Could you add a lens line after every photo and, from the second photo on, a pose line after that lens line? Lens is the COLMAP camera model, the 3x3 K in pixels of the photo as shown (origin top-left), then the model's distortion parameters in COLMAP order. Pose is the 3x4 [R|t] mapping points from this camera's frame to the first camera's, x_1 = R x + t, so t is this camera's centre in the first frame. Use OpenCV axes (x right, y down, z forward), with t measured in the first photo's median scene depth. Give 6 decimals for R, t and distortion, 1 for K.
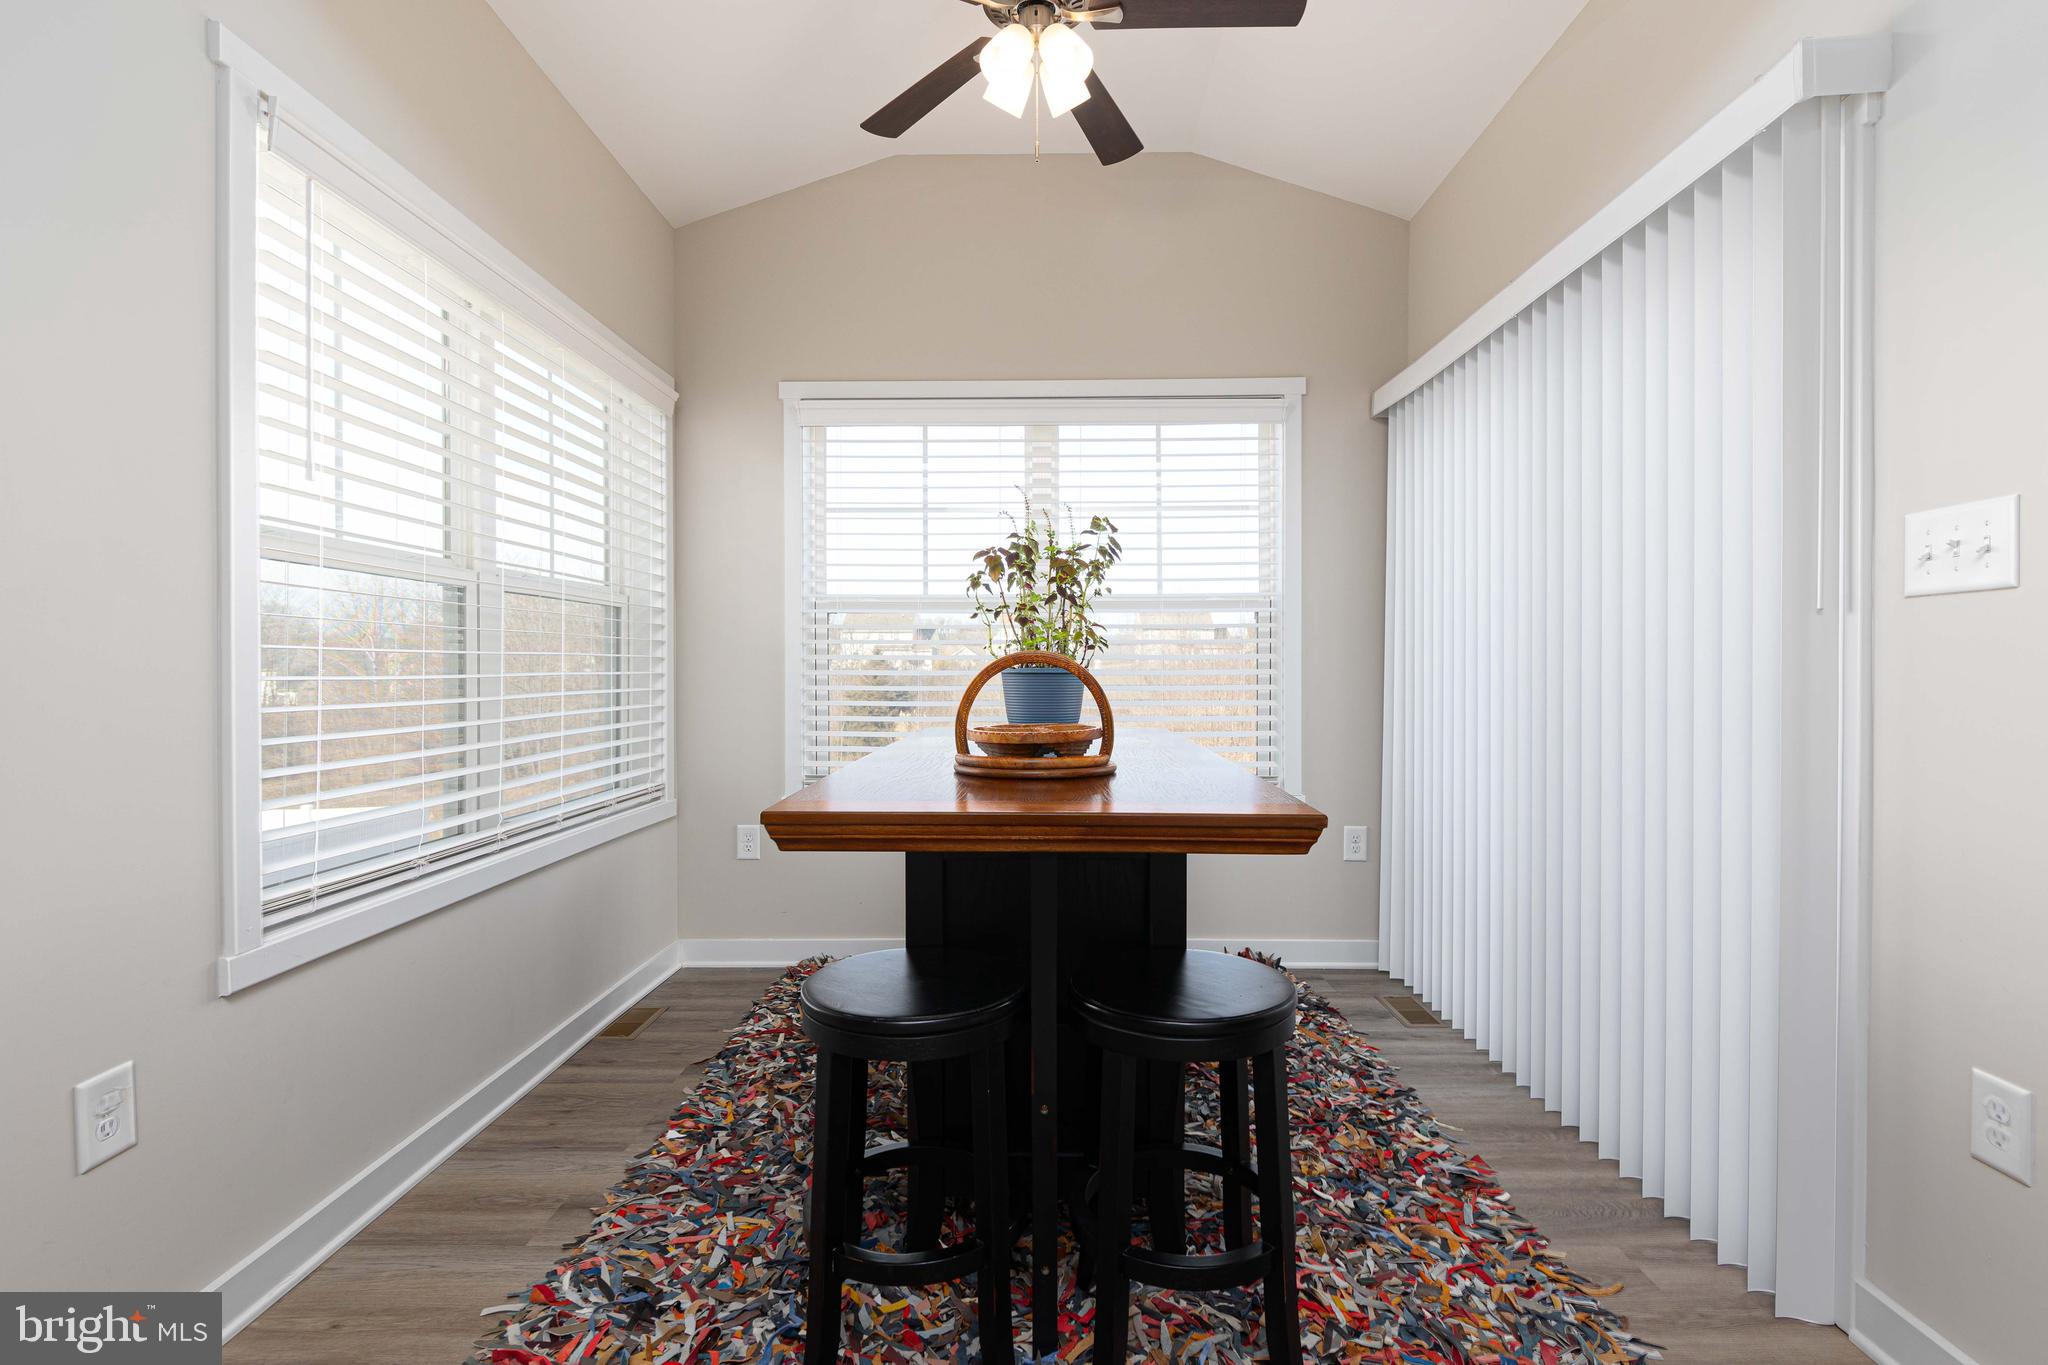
lens RADIAL K [[943.9, 0, 1024.0], [0, 943.9, 682.5], [0, 0, 1]] dist [-0.002094, -0.000297]
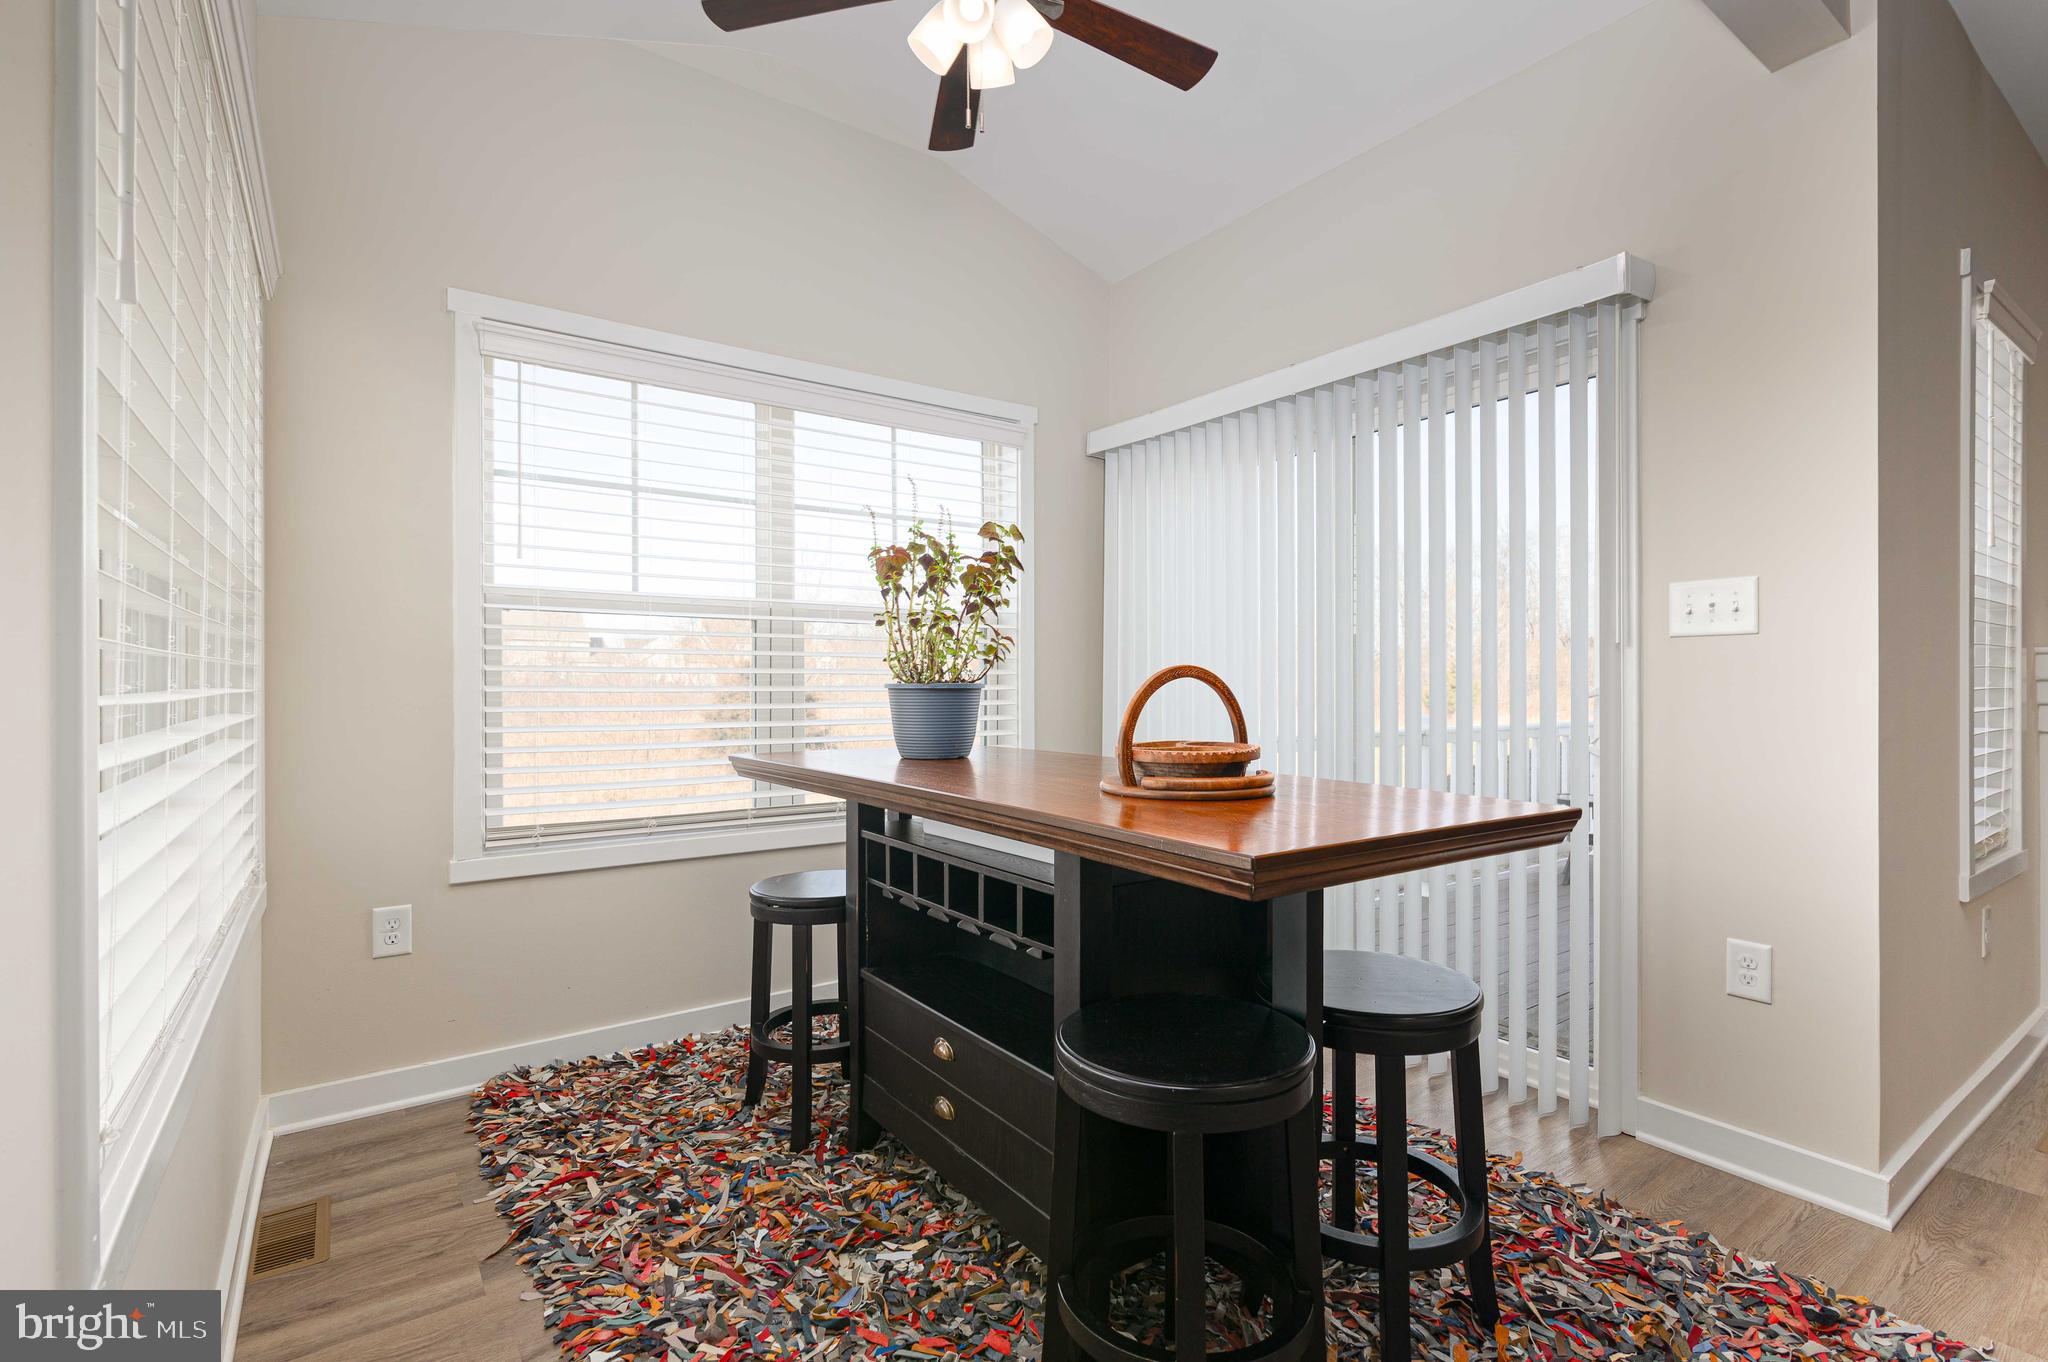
lens RADIAL K [[946.8, 0, 1022.5], [0, 946.8, 686.1], [0, 0, 1]] dist [-0.000168, -0.000451]
pose [[0.807106, -0.002584, 0.590401, -0.421338], [0.007882, 0.999948, -0.006398, -0.005414], [-0.590354, 0.009817, 0.807085, 0.199130]]
